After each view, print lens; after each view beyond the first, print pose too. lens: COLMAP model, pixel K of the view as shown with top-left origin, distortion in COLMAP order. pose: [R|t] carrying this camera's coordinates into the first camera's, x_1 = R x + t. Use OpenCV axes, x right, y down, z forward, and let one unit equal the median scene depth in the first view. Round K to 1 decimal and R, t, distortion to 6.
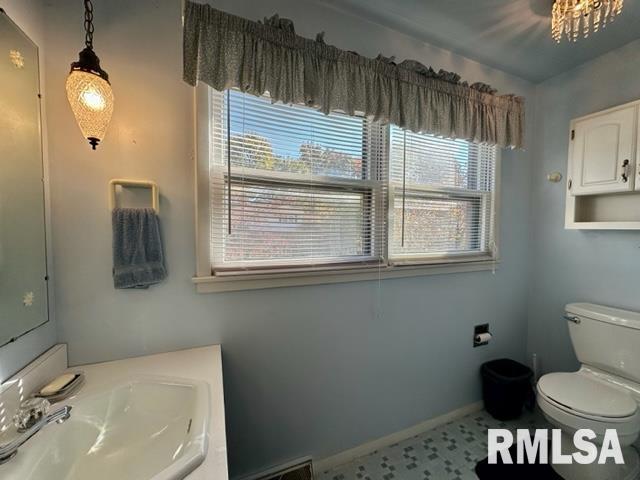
lens RADIAL K [[253.9, 0, 320.0], [0, 253.9, 240.0], [0, 0, 1]] dist [-0.001651, 0.000200]
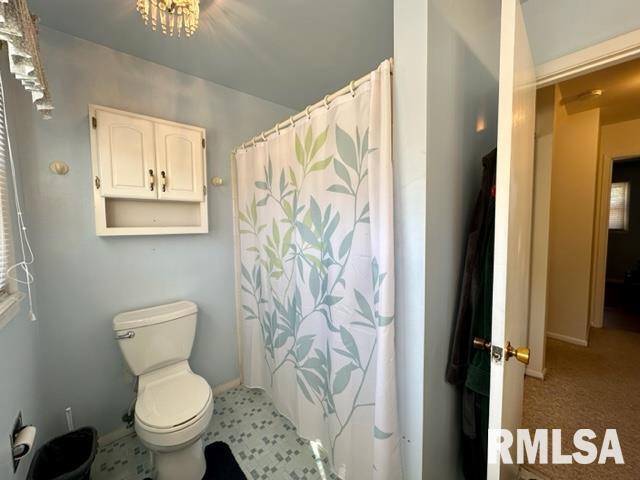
lens RADIAL K [[253.9, 0, 320.0], [0, 253.9, 240.0], [0, 0, 1]] dist [-0.001651, 0.000200]
pose [[-0.336139, -0.065422, 0.939537, -0.057691], [0.052992, 0.994690, 0.088221, -0.068079], [-0.940320, 0.079443, -0.330888, 0.615855]]
